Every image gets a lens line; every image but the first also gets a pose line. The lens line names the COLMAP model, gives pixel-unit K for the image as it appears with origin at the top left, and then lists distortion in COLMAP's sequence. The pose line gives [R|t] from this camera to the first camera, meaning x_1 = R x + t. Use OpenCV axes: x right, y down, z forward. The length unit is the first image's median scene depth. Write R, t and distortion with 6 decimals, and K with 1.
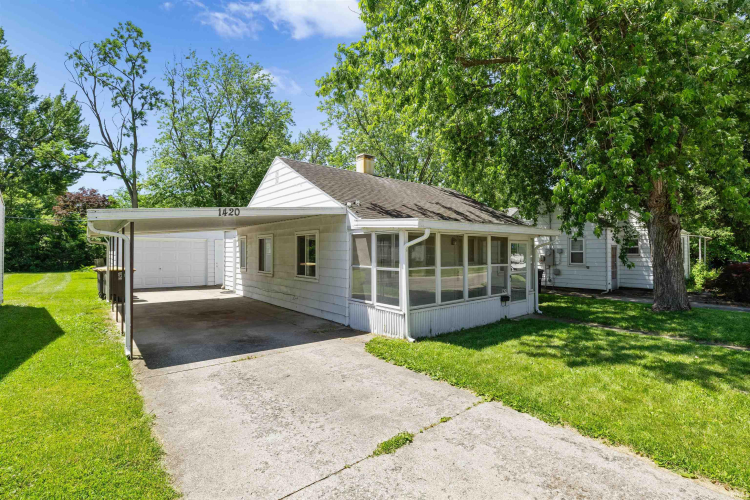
lens RADIAL K [[342.4, 0, 389.5], [0, 342.4, 250.5], [0, 0, 1]] dist [0.001621, -0.002162]
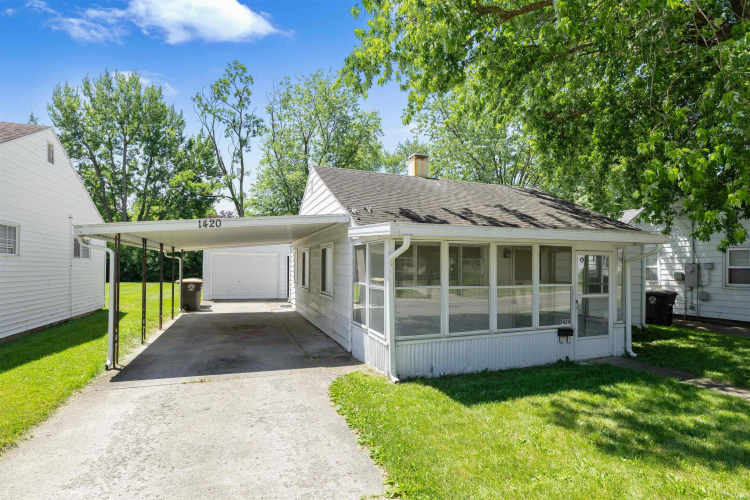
lens RADIAL K [[361.0, 0, 375.2], [0, 361.0, 262.5], [0, 0, 1]] dist [-0.005708, -0.000120]
pose [[0.938991, 0.000468, -0.343942, 0.185687], [-0.002851, 0.999975, -0.006423, 0.000683], [0.343931, 0.007012, 0.938969, 0.130584]]
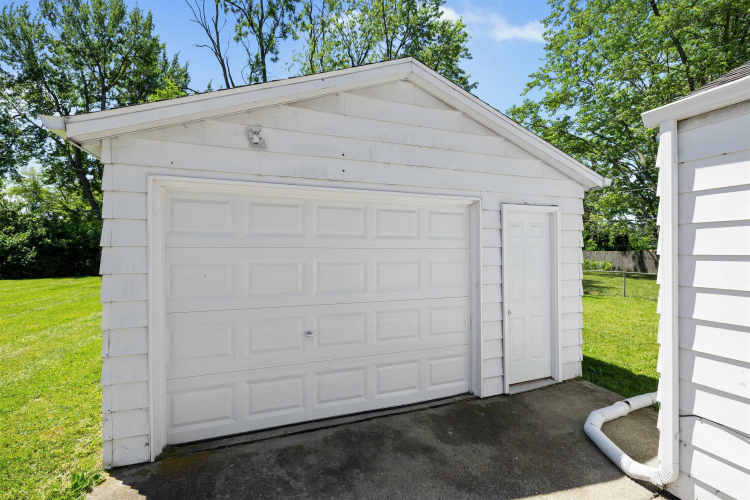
lens RADIAL K [[317.0, 0, 372.3], [0, 317.0, 252.3], [0, 0, 1]] dist [0.002215, 0.000316]
pose [[0.939165, 0.003245, -0.343451, -0.877144], [-0.000486, 0.999967, 0.008119, 0.002623], [0.343466, -0.007458, 0.939136, 1.296203]]
